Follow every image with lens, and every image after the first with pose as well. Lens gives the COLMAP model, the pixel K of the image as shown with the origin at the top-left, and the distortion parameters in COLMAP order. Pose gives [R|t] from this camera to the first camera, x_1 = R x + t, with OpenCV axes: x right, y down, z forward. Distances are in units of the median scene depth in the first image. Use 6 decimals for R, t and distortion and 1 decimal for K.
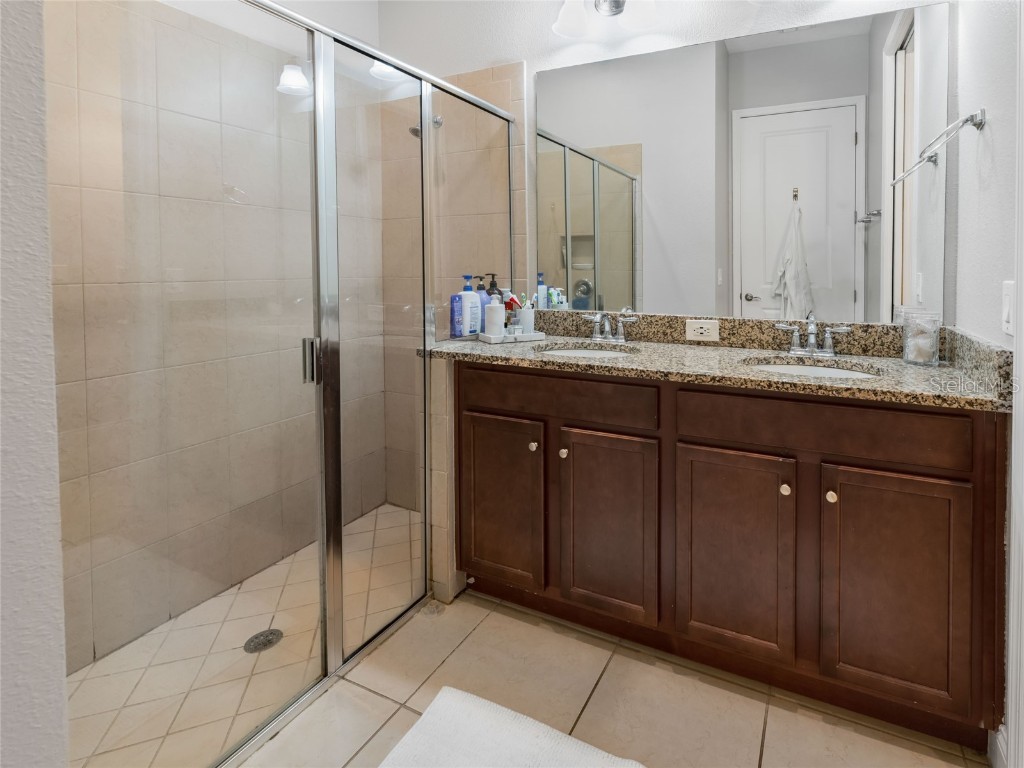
lens RADIAL K [[468.7, 0, 500.5], [0, 468.7, 378.5], [0, 0, 1]] dist [0.003381, 0.000034]
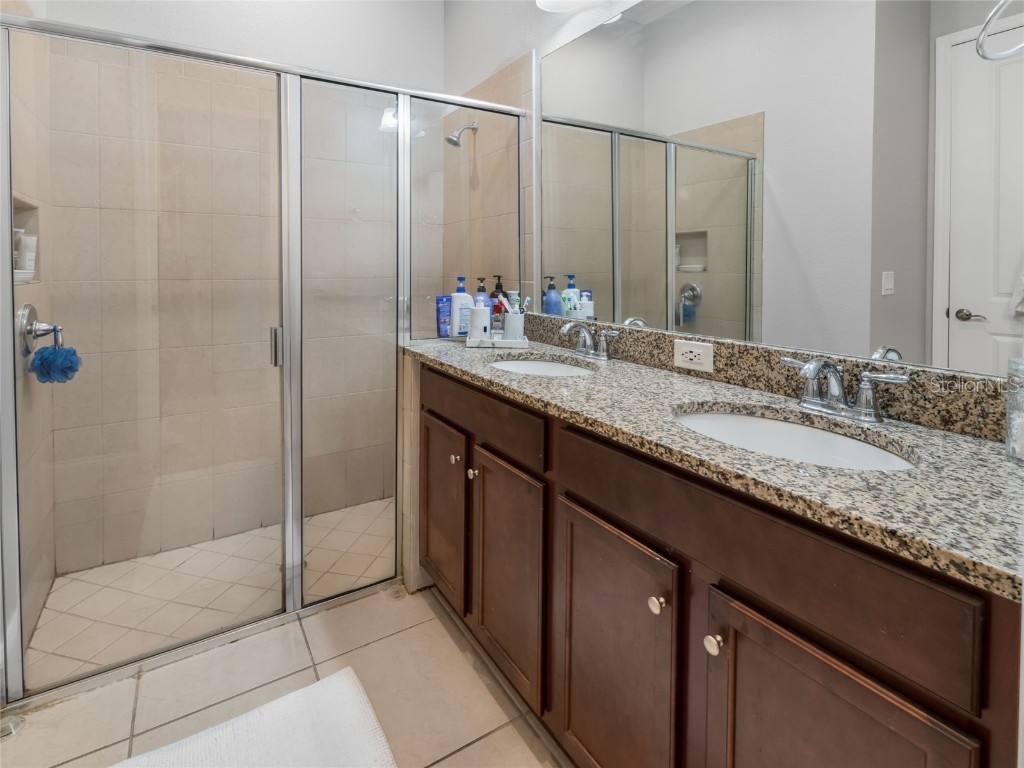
lens RADIAL K [[438.3, 0, 444.1], [0, 438.3, 360.0], [0, 0, 1]] dist [0.002097, -0.000073]
pose [[0.852930, 0.109507, -0.510410, 0.459905], [-0.122092, 0.992479, 0.008909, -0.055374], [0.507547, 0.054718, 0.859885, 0.215764]]
